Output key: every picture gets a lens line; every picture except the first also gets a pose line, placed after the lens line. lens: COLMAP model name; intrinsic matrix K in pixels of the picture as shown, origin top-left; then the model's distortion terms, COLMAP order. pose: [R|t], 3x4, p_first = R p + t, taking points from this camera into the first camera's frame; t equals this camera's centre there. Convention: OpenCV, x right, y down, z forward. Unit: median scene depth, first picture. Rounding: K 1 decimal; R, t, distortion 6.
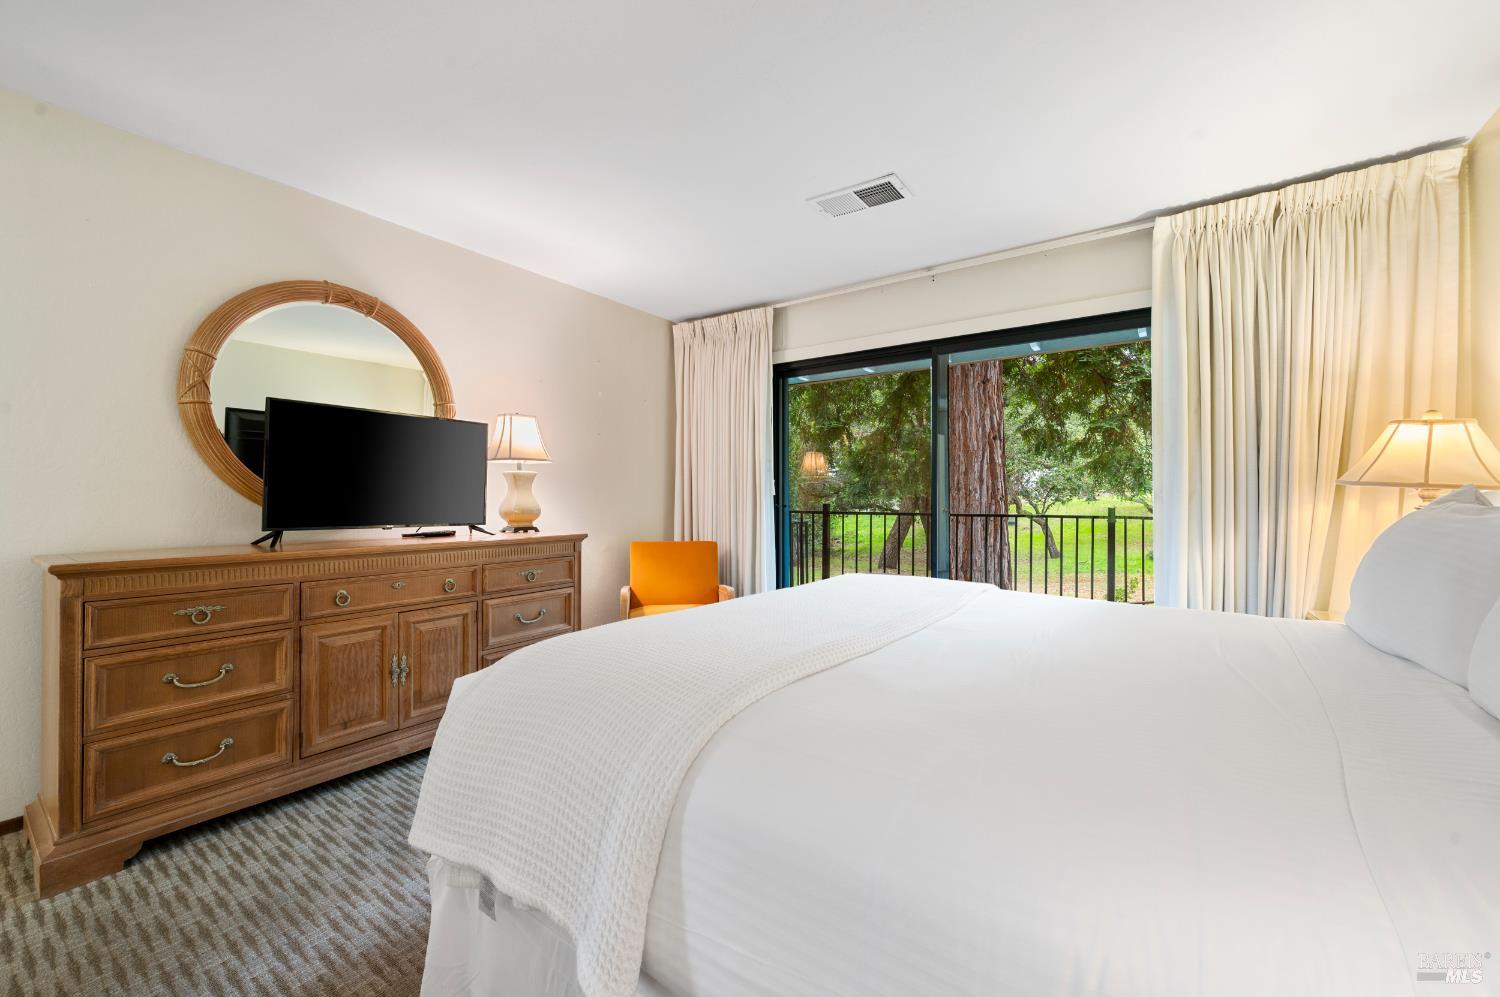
lens RADIAL K [[603.5, 0, 750.0], [0, 603.5, 498.5], [0, 0, 1]] dist [0.000755, -0.000058]
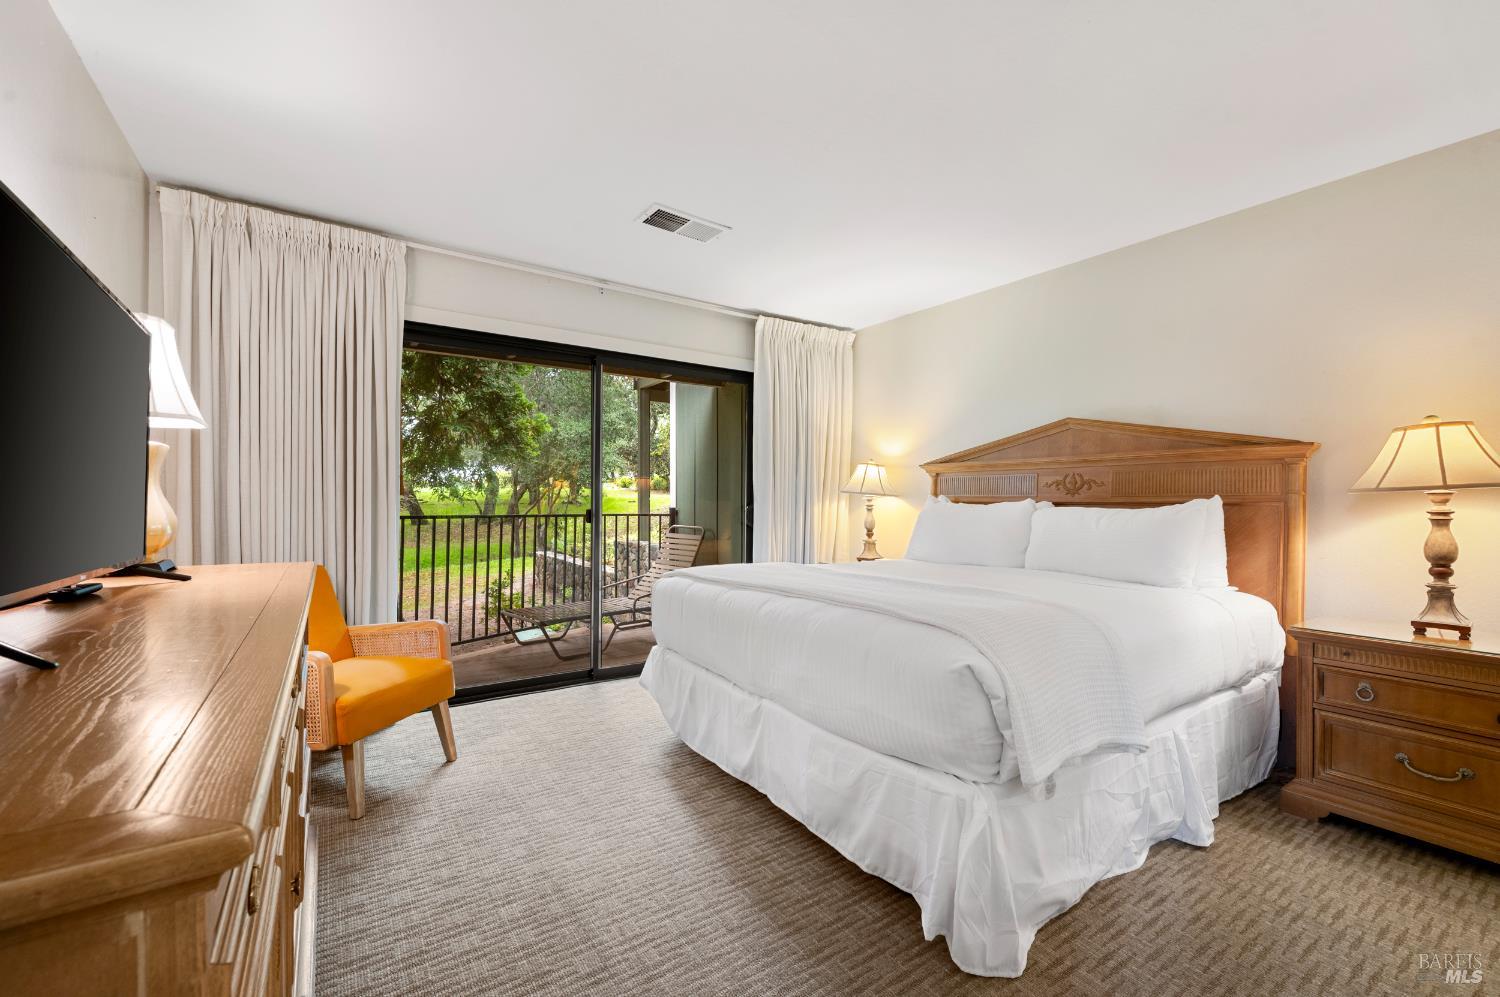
lens RADIAL K [[603.5, 0, 750.0], [0, 603.5, 498.5], [0, 0, 1]] dist [0.000755, -0.000058]
pose [[0.348477, -0.000551, 0.937317, -0.745280], [-0.002891, 0.999994, 0.001663, -0.007656], [-0.937313, -0.003289, 0.348473, 0.492993]]
